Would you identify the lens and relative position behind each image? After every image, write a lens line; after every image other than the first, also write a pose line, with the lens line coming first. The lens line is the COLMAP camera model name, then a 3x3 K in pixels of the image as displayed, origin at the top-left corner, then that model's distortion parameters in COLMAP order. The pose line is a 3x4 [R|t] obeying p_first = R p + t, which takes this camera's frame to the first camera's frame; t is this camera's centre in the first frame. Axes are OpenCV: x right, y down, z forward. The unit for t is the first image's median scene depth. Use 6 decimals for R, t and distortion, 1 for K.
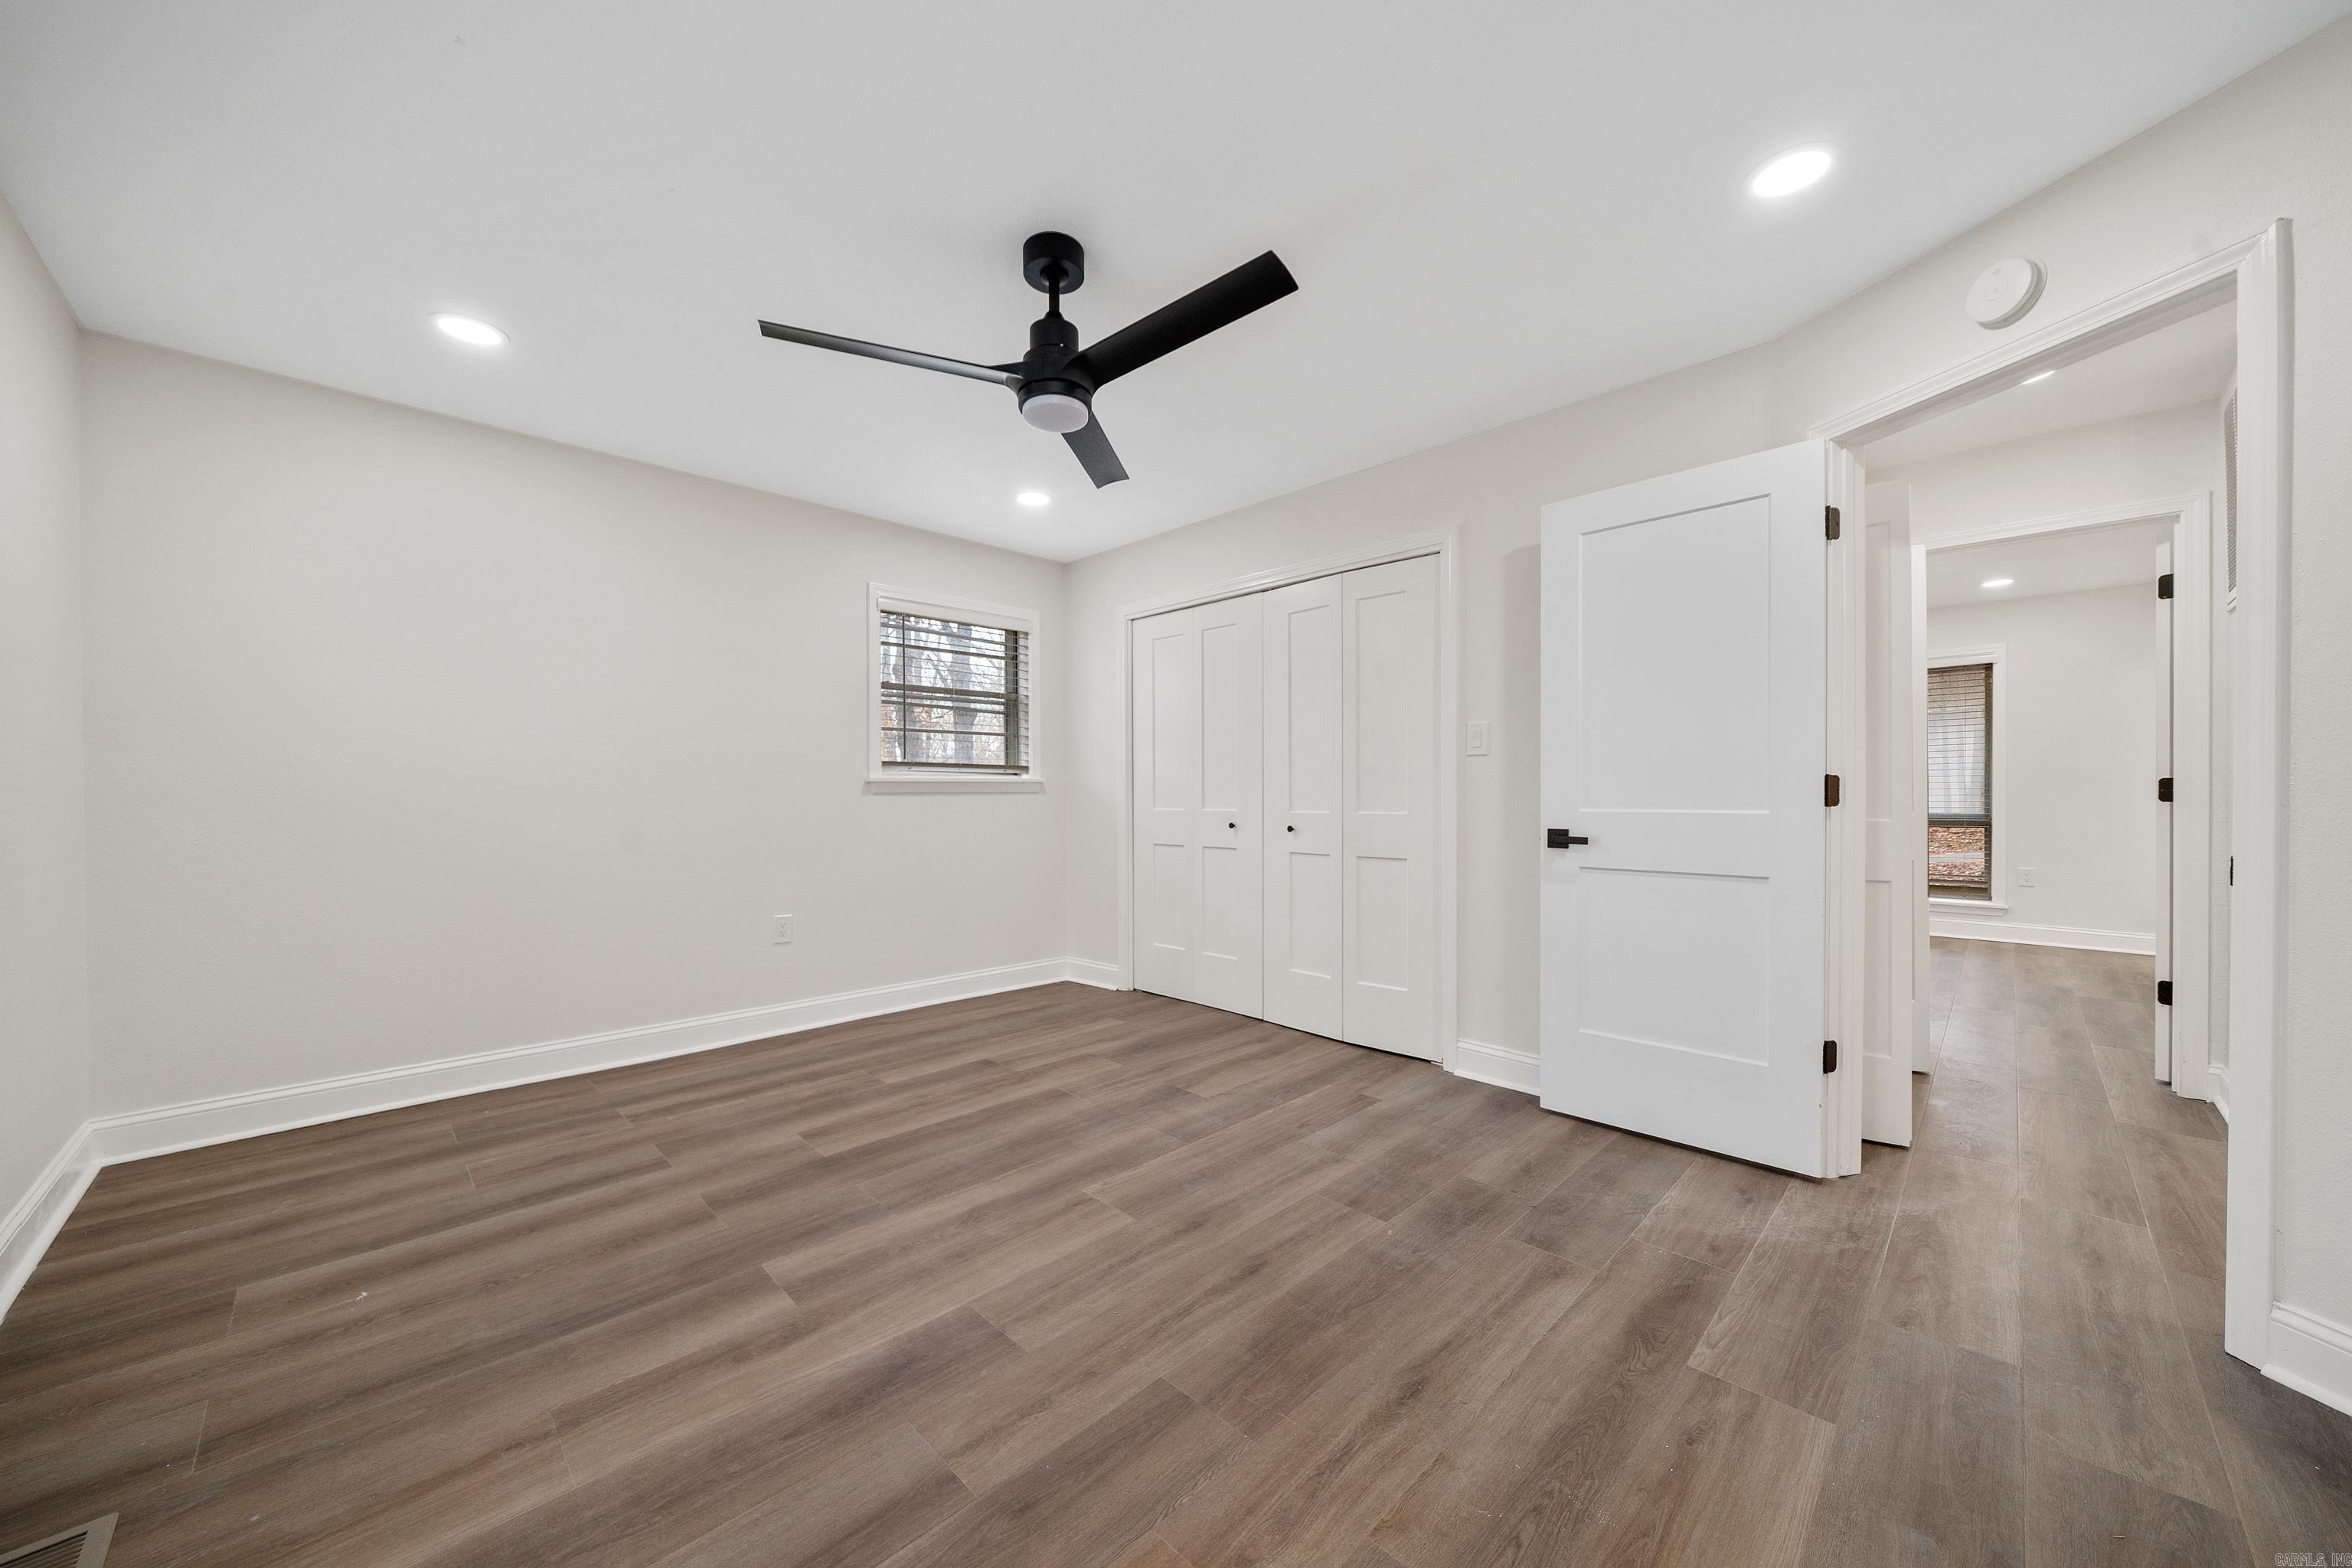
lens RADIAL K [[810.8, 0, 1195.3], [0, 810.8, 783.2], [0, 0, 1]] dist [-0.006780, 0.000148]
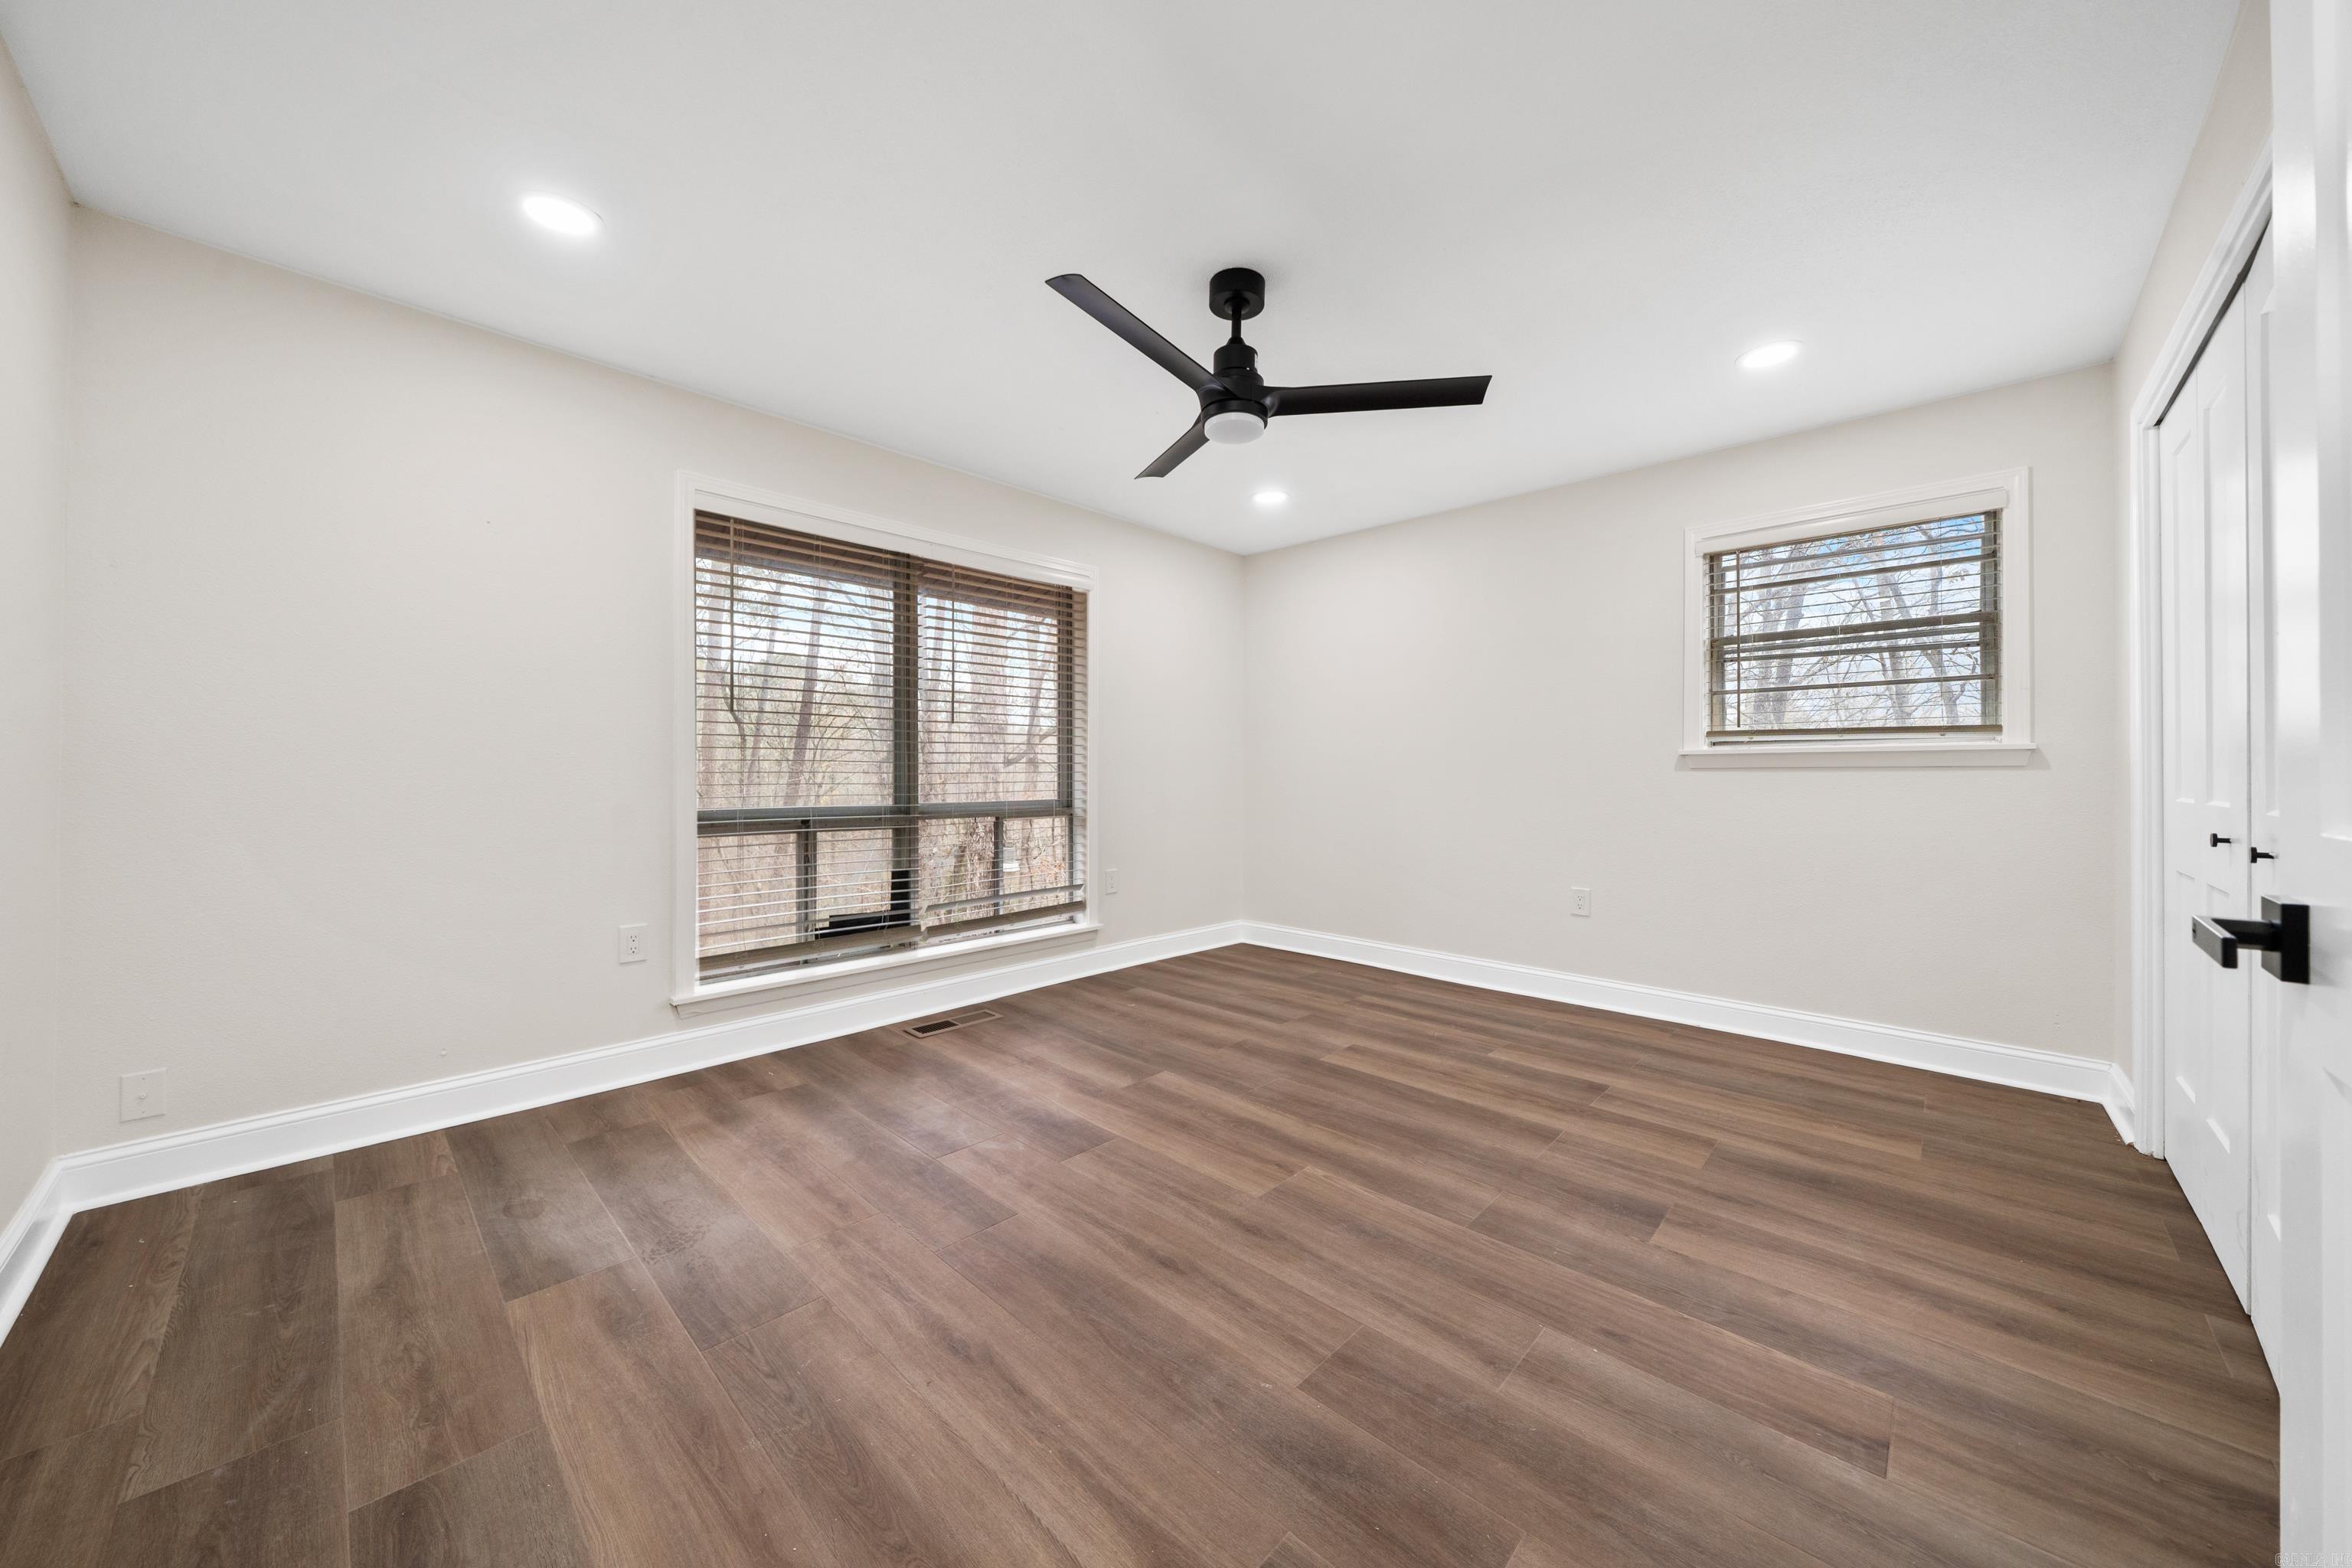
lens RADIAL K [[810.8, 0, 1195.3], [0, 810.8, 783.2], [0, 0, 1]] dist [-0.006780, 0.000148]
pose [[0.049882, 0.017139, -0.998608, 0.674440], [0.010875, 0.999784, 0.017702, 0.009583], [0.998696, -0.011743, 0.049685, 0.654130]]
